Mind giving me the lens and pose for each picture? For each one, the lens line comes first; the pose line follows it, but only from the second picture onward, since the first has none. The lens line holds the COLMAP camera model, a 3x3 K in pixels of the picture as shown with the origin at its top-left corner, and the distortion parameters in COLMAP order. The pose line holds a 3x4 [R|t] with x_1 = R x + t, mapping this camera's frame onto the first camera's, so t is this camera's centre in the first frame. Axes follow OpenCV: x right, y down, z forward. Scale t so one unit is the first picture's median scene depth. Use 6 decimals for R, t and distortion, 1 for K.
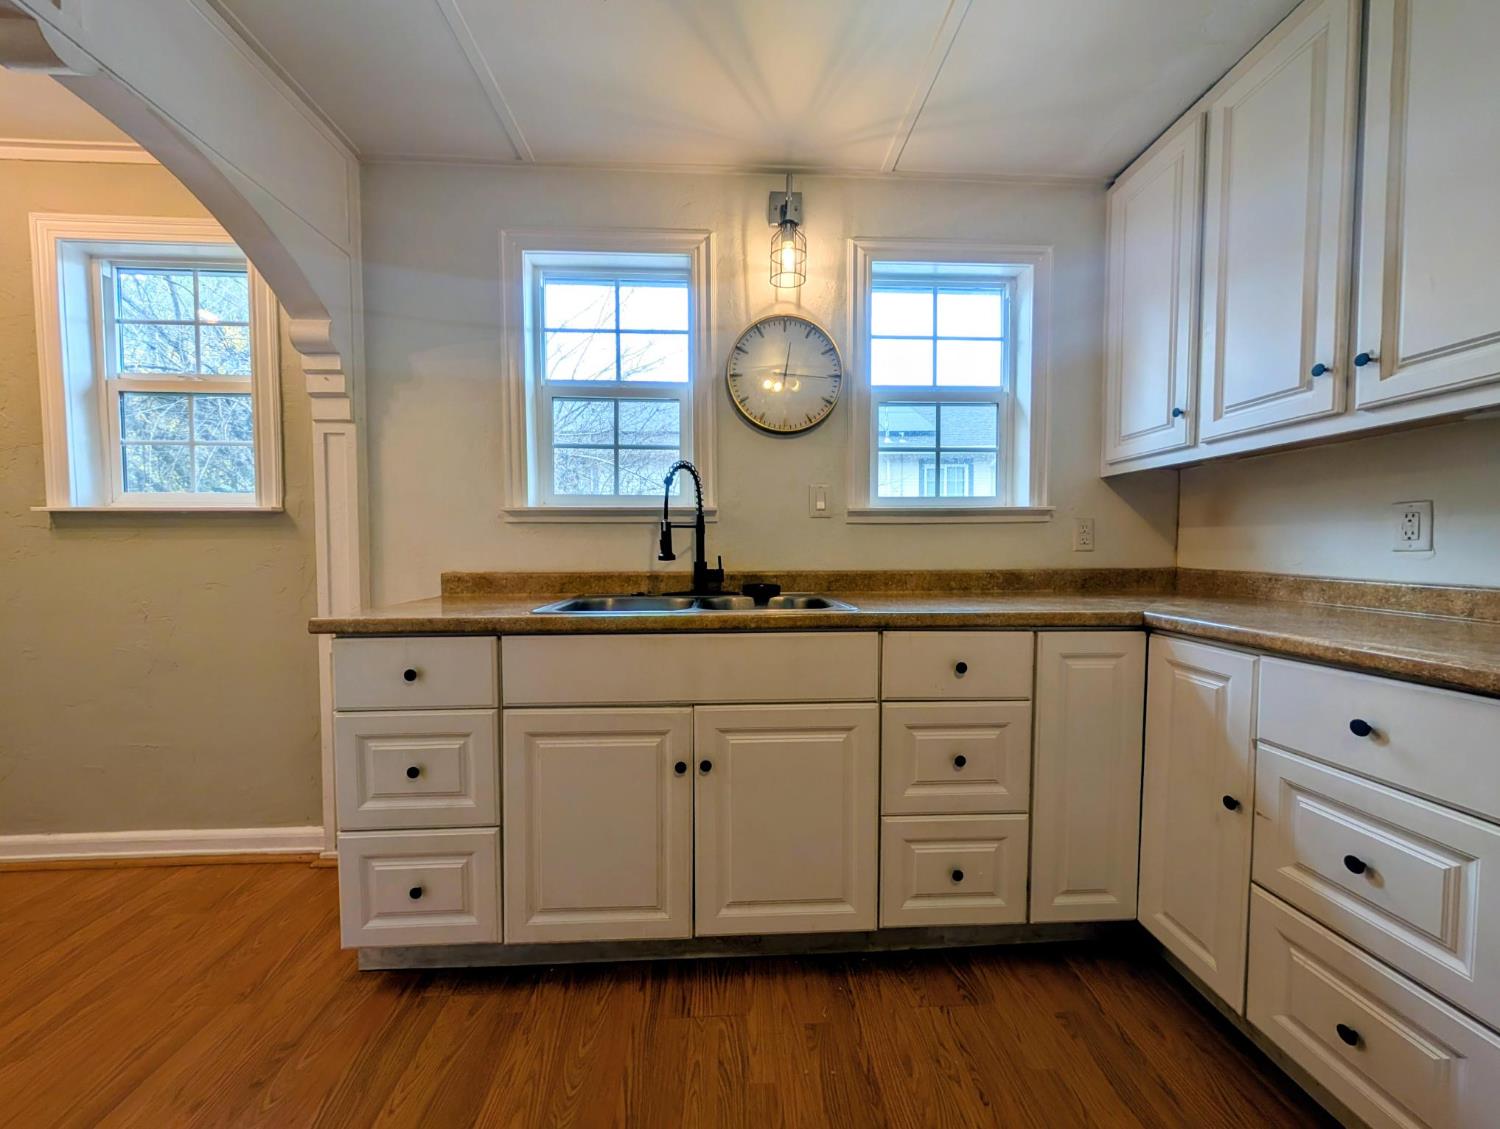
lens RADIAL K [[548.6, 0, 747.0], [0, 548.6, 568.5], [0, 0, 1]] dist [-0.001517, 0.000985]
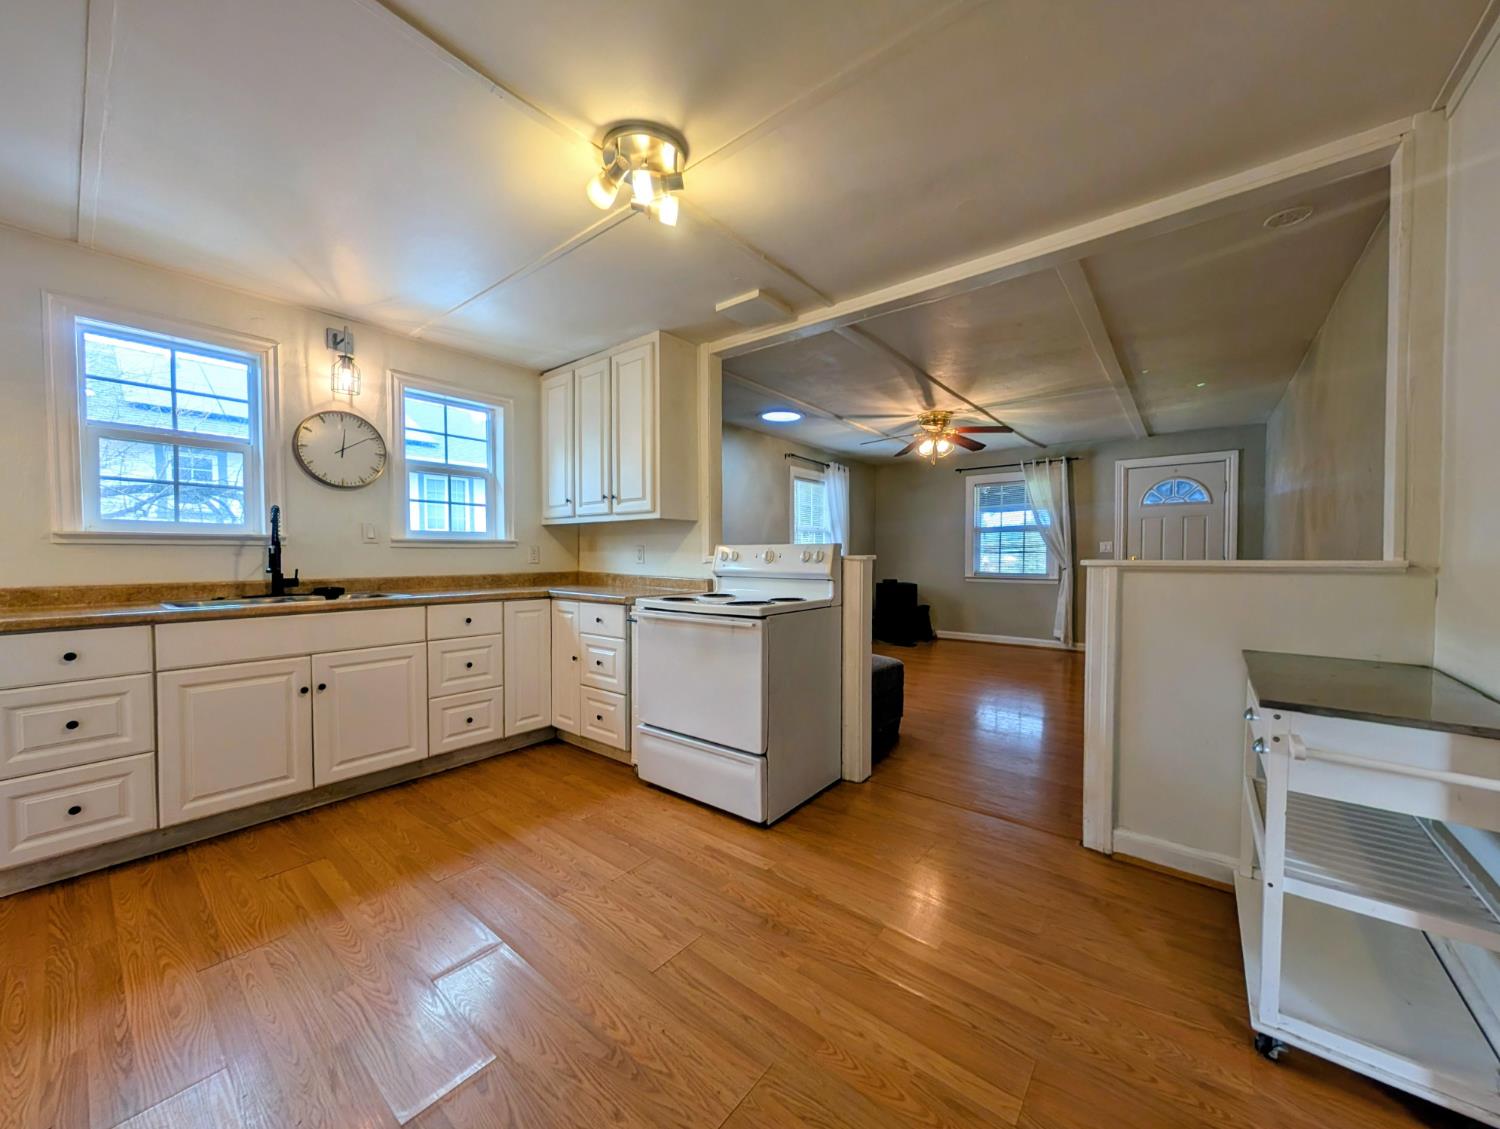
lens RADIAL K [[548.6, 0, 750.3], [0, 548.6, 573.3], [0, 0, 1]] dist [-0.001517, 0.000985]
pose [[0.655213, -0.021923, 0.755126, -0.419249], [0.022619, 0.999700, 0.009397, 0.002215], [-0.755105, 0.010924, 0.655513, -1.031729]]
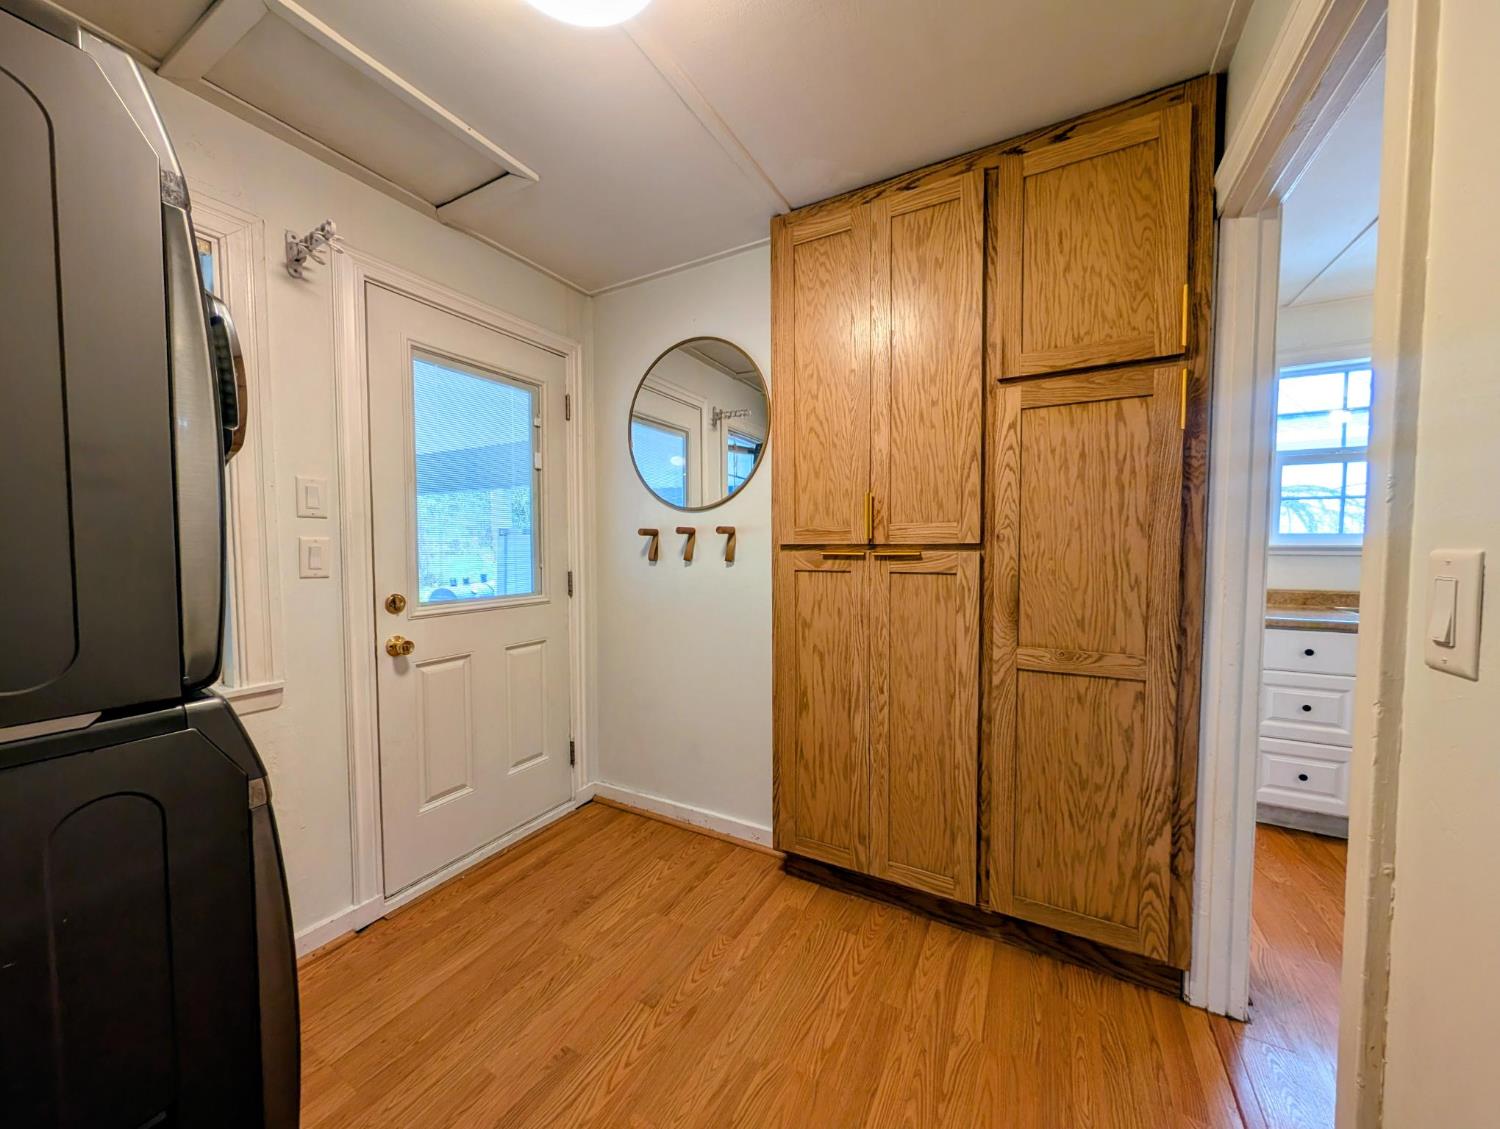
lens RADIAL K [[548.6, 0, 750.9], [0, 548.6, 567.9], [0, 0, 1]] dist [-0.001517, 0.000985]
pose [[0.857921, 0.019420, -0.513414, -0.997667], [-0.013929, 0.999797, 0.014542, -0.060908], [0.513593, -0.005324, 0.858018, -1.135722]]
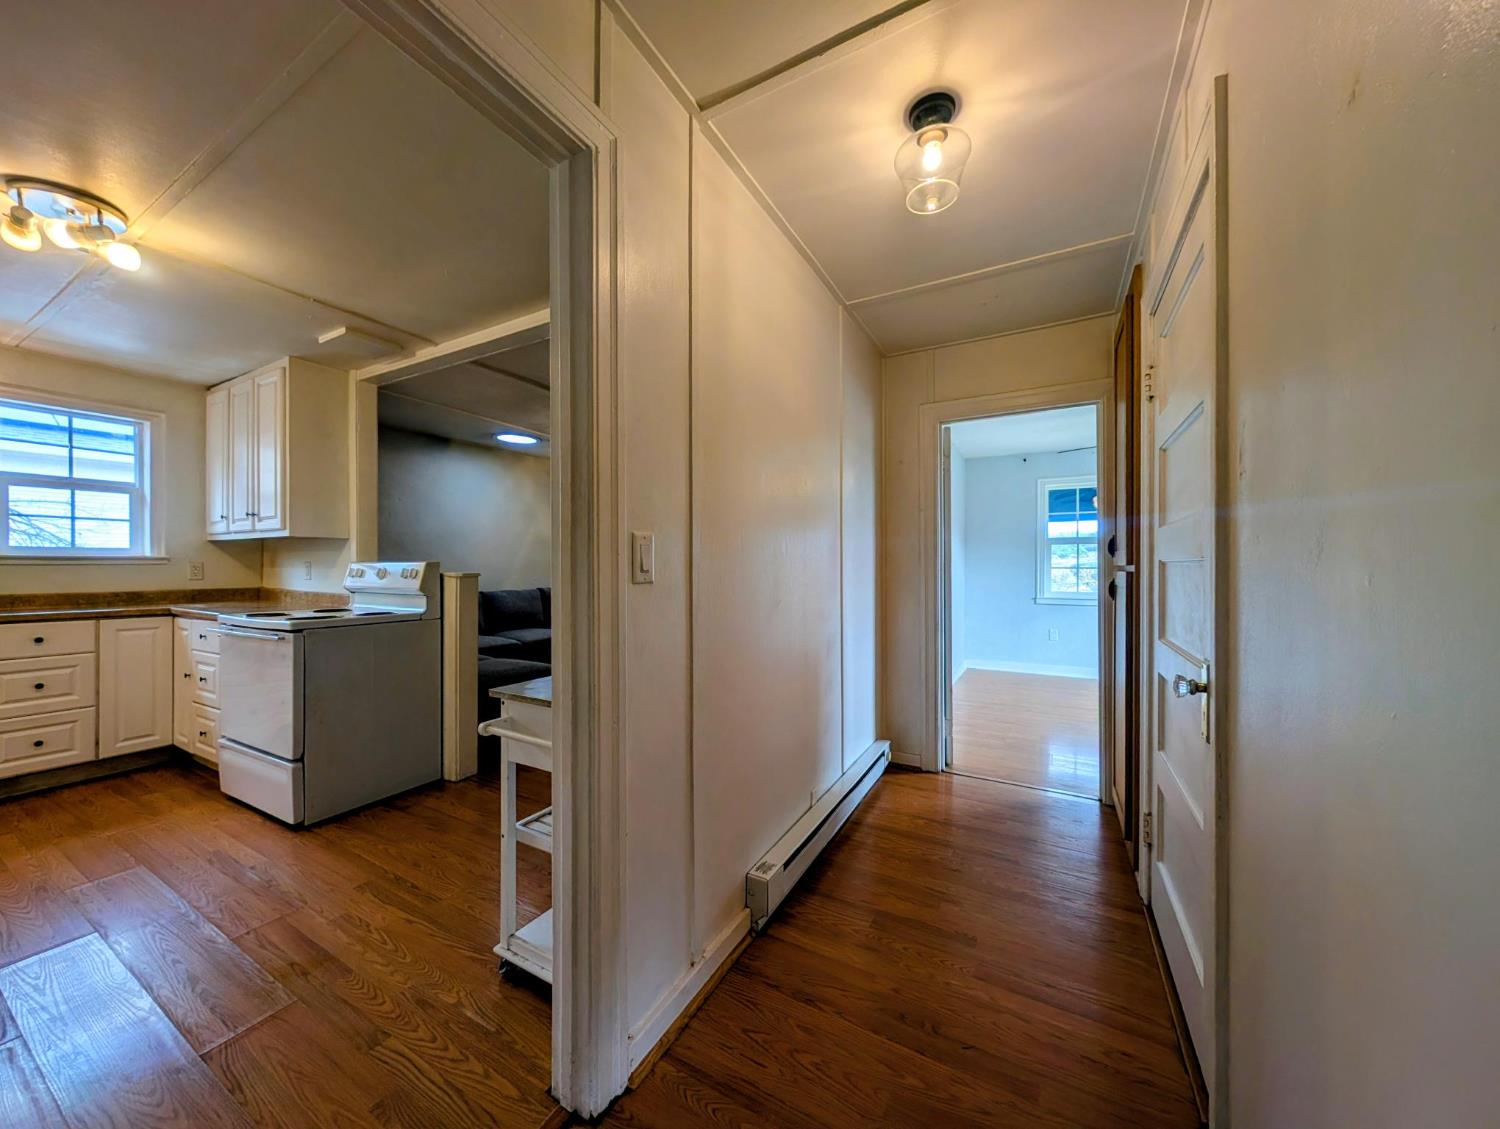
lens RADIAL K [[548.6, 0, 748.6], [0, 548.6, 568.3], [0, 0, 1]] dist [-0.001517, 0.000985]
pose [[0.527846, 0.001952, 0.849338, 0.037333], [0.027230, 0.999444, -0.019220, 0.019783], [-0.848903, 0.033272, 0.527500, -2.008182]]
